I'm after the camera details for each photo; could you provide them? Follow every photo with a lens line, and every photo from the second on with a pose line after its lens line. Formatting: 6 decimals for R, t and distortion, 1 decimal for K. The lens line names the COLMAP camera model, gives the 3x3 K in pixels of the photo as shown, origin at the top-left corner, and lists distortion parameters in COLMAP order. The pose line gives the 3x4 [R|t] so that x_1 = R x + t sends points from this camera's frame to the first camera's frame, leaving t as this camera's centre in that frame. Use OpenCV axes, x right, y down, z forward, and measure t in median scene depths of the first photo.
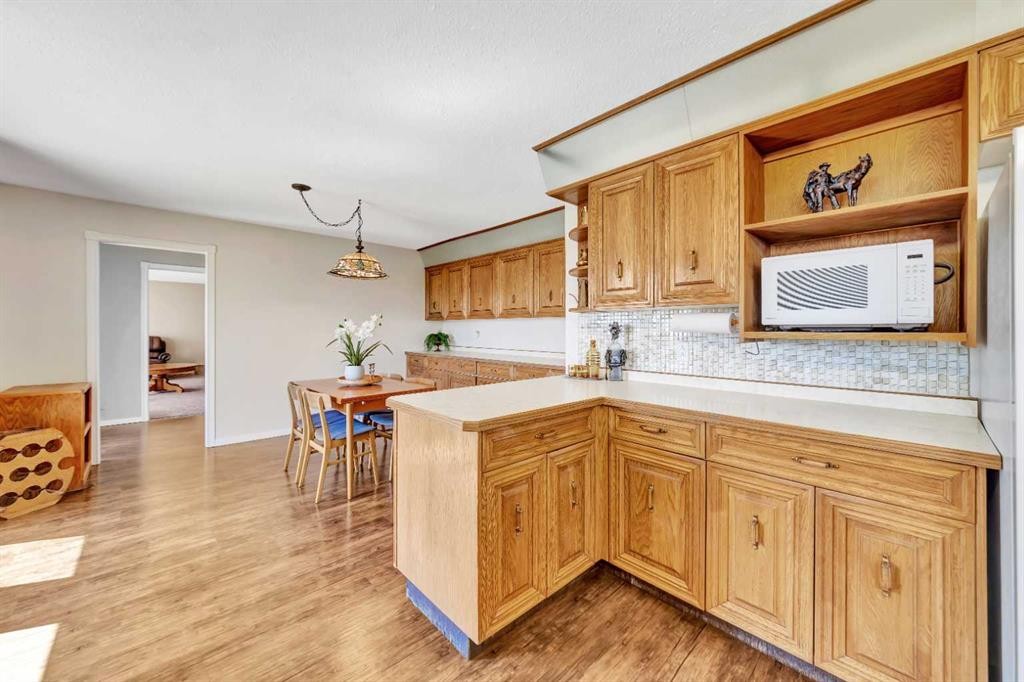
lens RADIAL K [[383.1, 0, 512.7], [0, 383.1, 333.4], [0, 0, 1]] dist [0.002287, 0.000245]
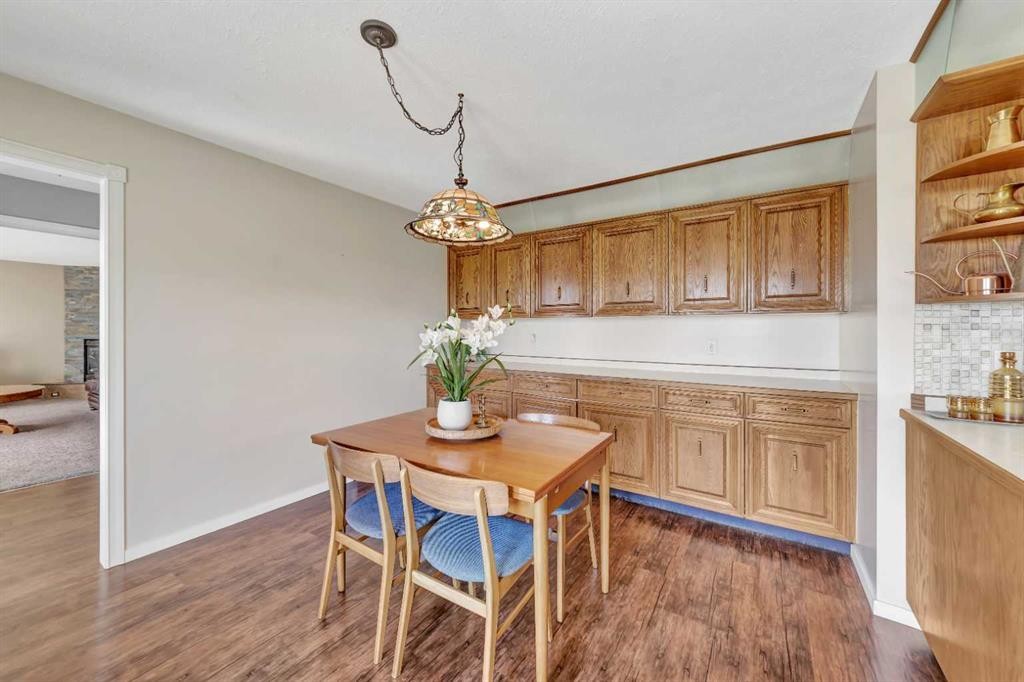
lens RADIAL K [[383.1, 0, 513.3], [0, 383.1, 334.9], [0, 0, 1]] dist [0.002287, 0.000245]
pose [[0.975421, -0.002079, 0.220340, -0.347037], [0.002529, 0.999995, -0.001763, -0.004325], [-0.220335, 0.002277, 0.975422, 0.351188]]
